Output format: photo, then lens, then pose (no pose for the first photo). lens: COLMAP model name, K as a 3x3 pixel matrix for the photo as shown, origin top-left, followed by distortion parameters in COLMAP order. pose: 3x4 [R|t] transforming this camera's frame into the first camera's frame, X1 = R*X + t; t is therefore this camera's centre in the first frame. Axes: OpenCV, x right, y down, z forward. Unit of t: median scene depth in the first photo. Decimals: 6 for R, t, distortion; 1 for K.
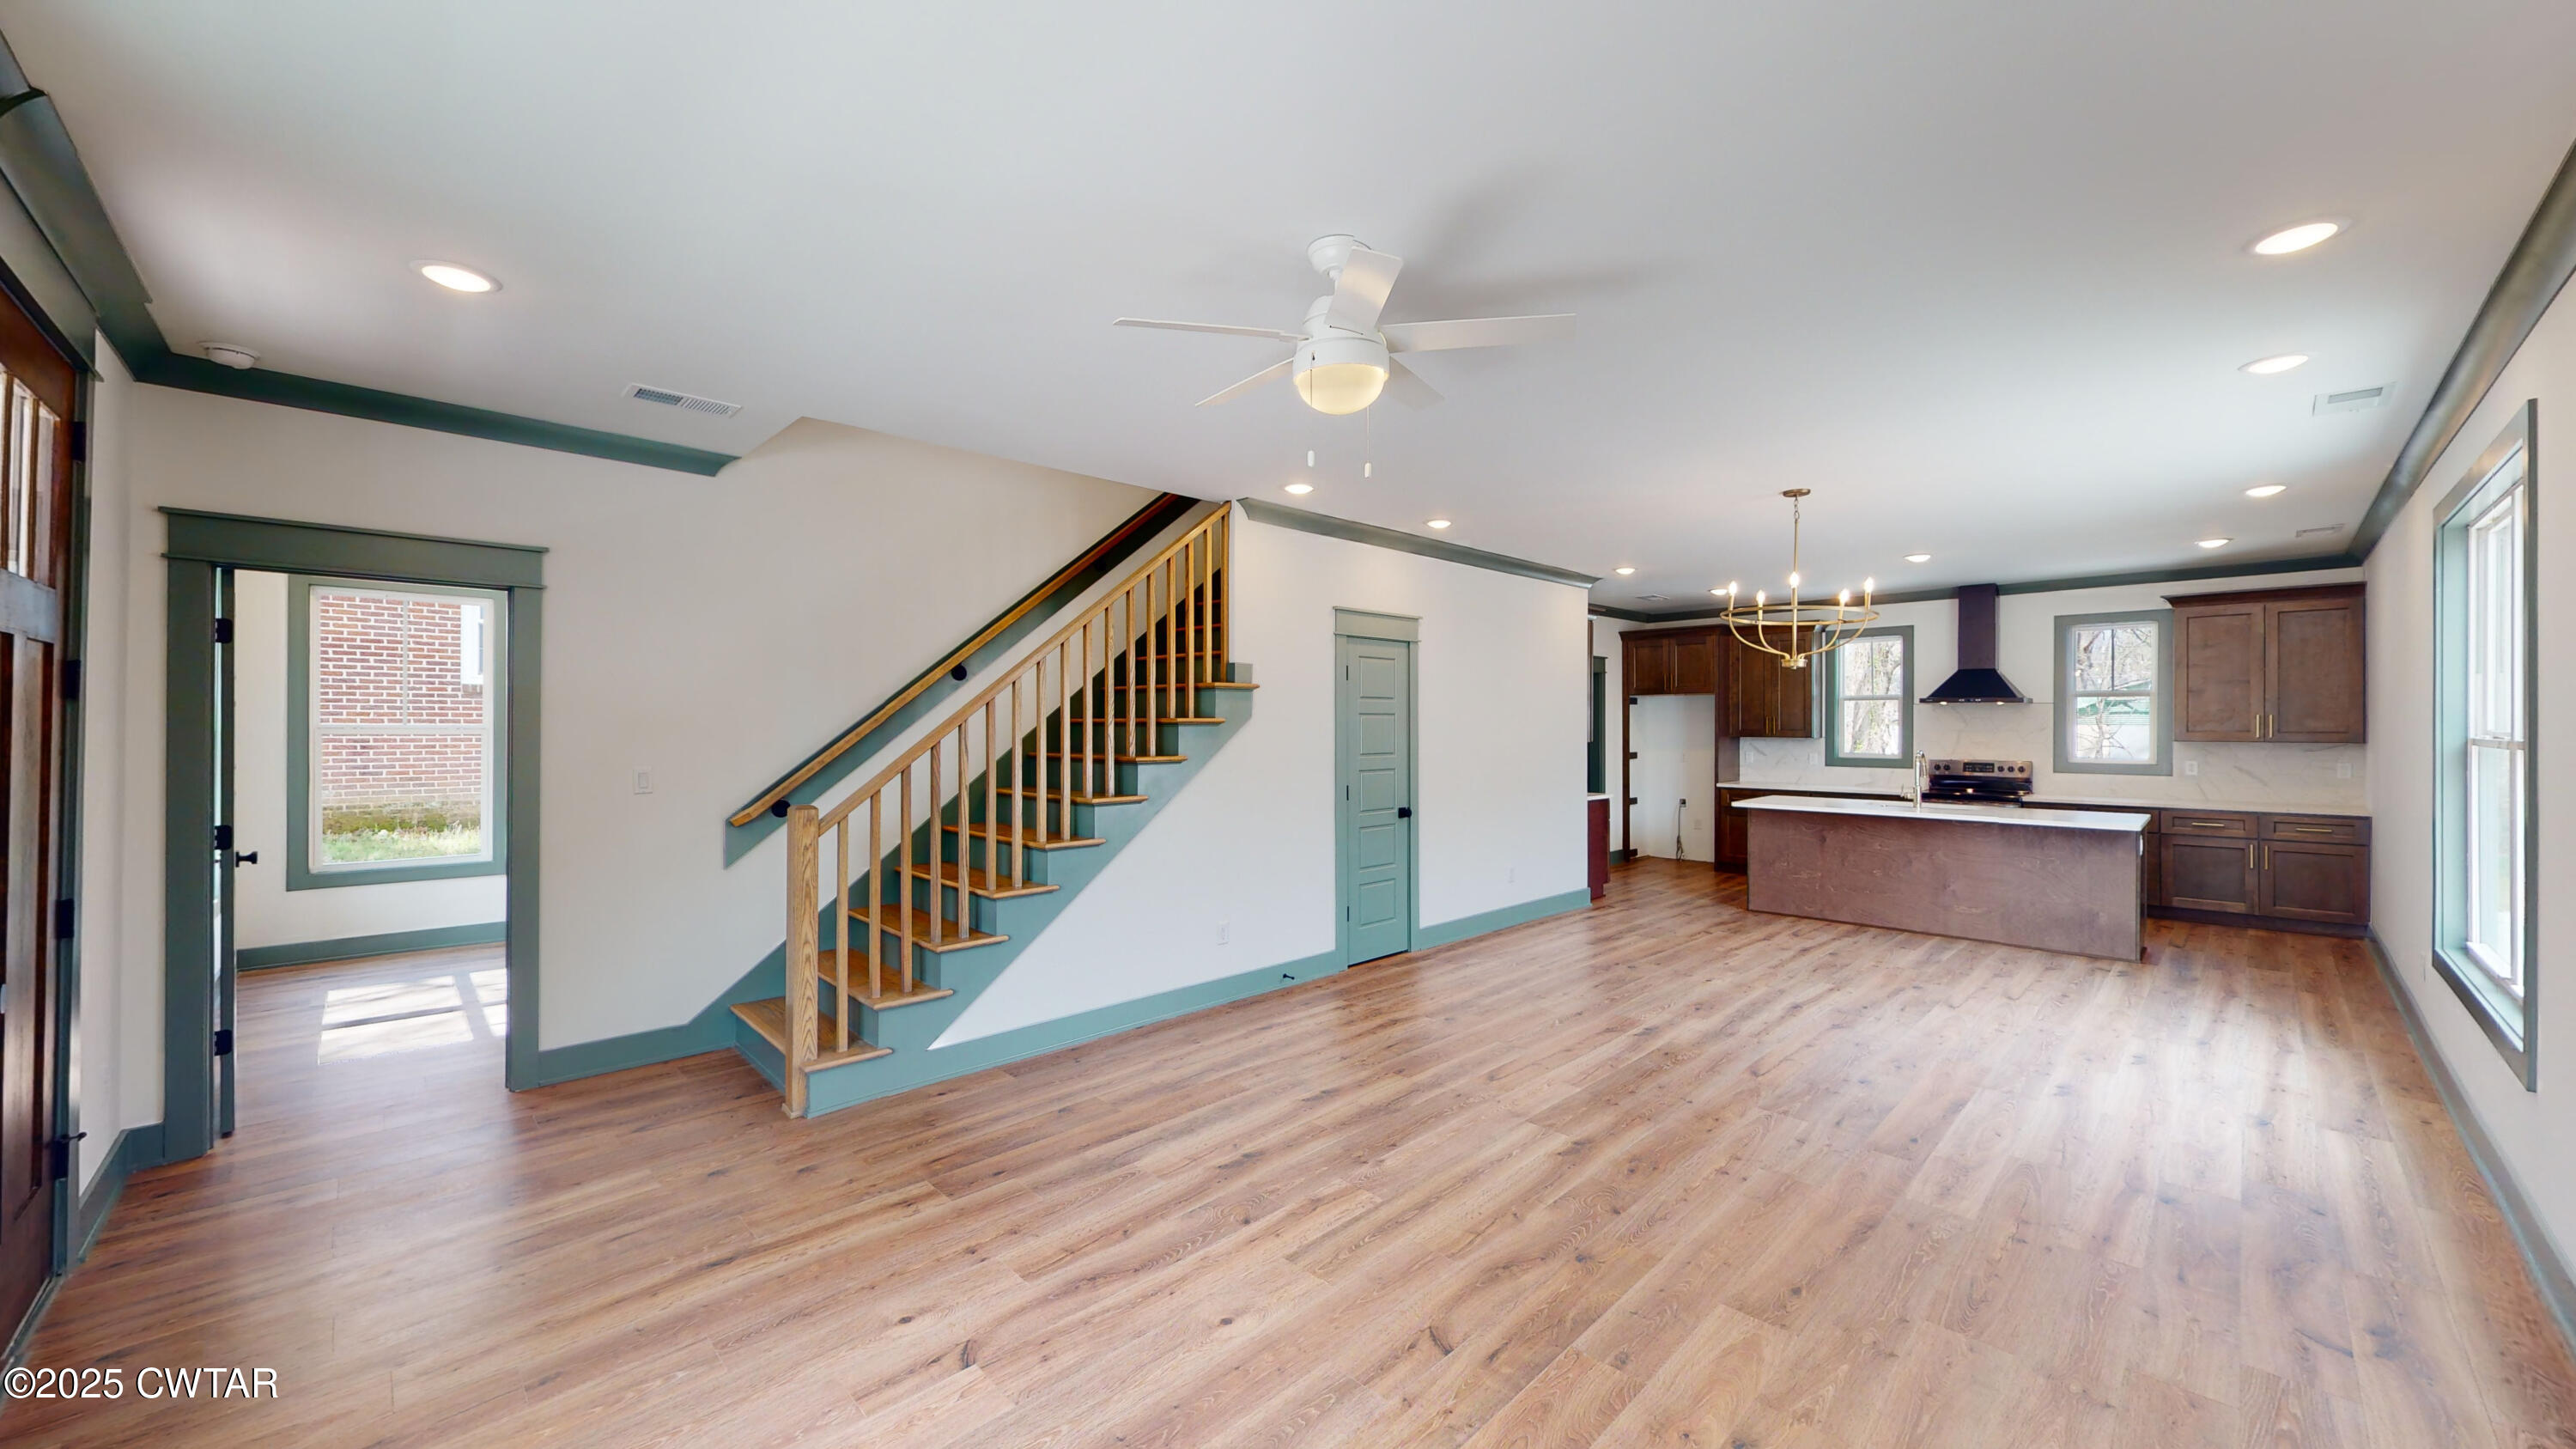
lens RADIAL K [[925.2, 0, 1298.1], [0, 925.2, 643.6], [0, 0, 1]] dist [0.014244, 0.000044]
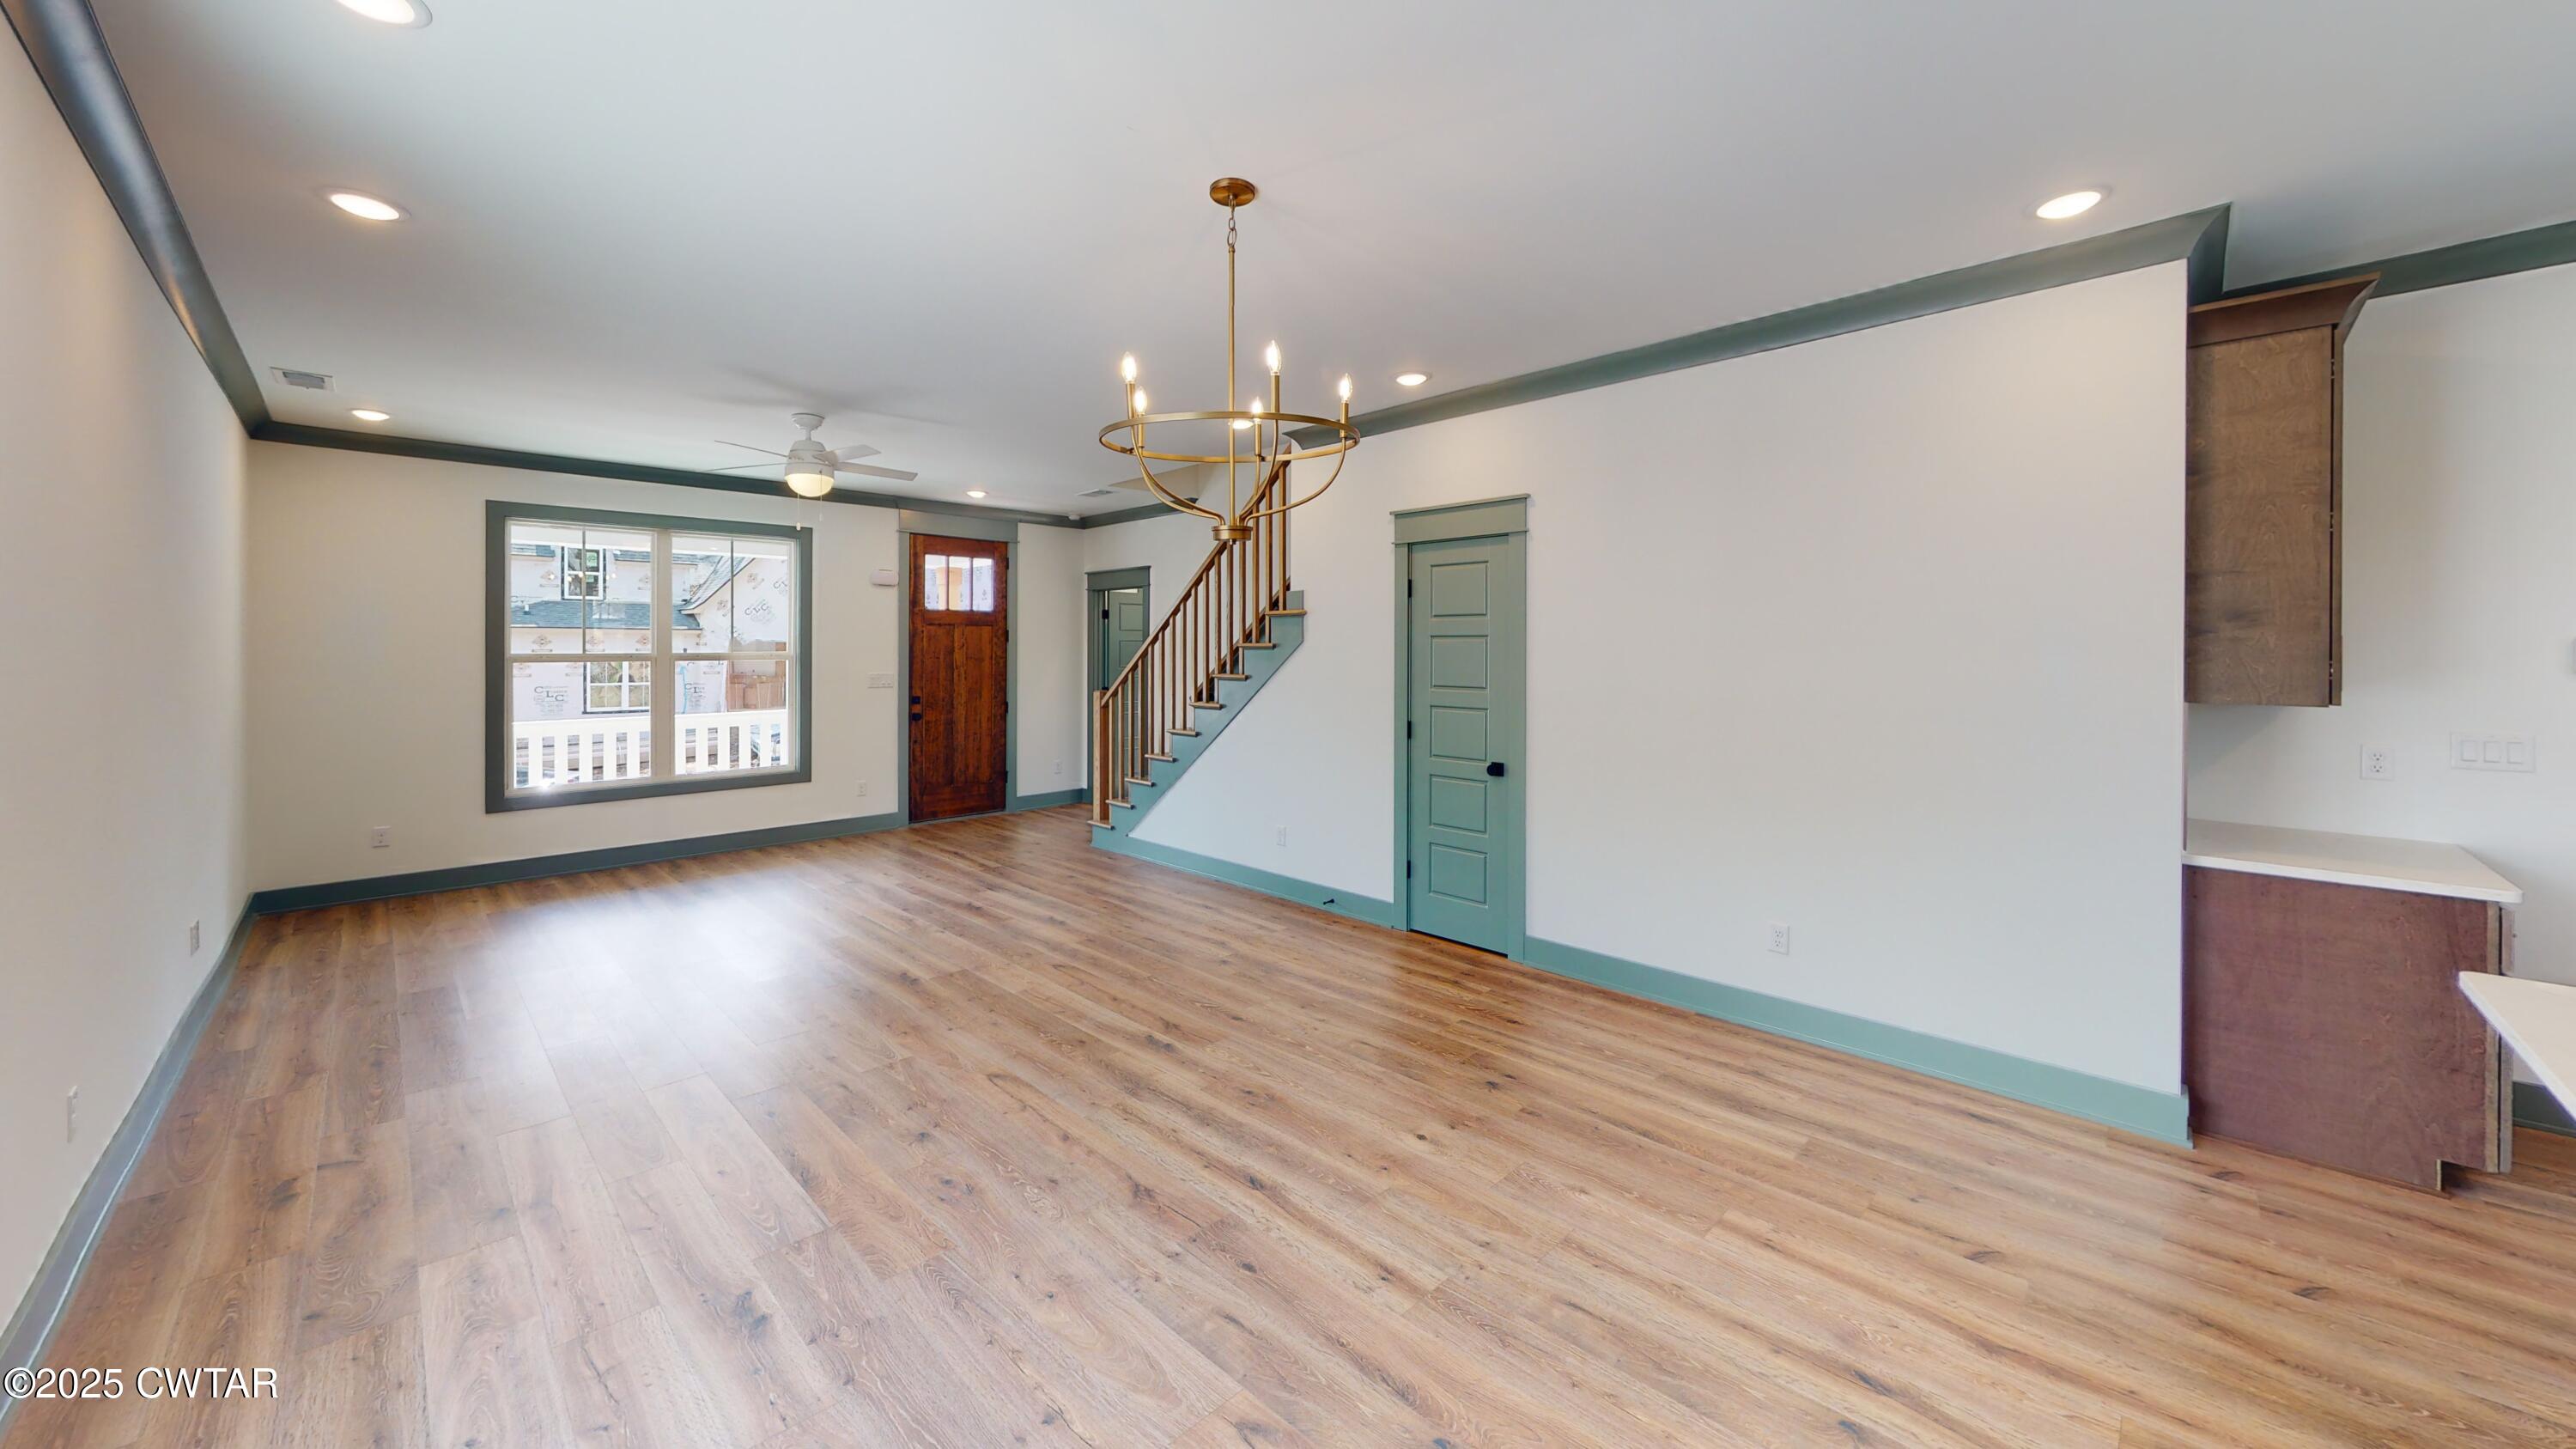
lens RADIAL K [[916.7, 0, 1293.5], [0, 916.7, 670.3], [0, 0, 1]] dist [-0.001443, -0.000028]
pose [[0.024787, 0.019667, -0.999499, 0.943711], [0.079438, 0.996606, 0.021580, 0.084822], [0.996532, -0.079933, 0.023141, 0.932890]]
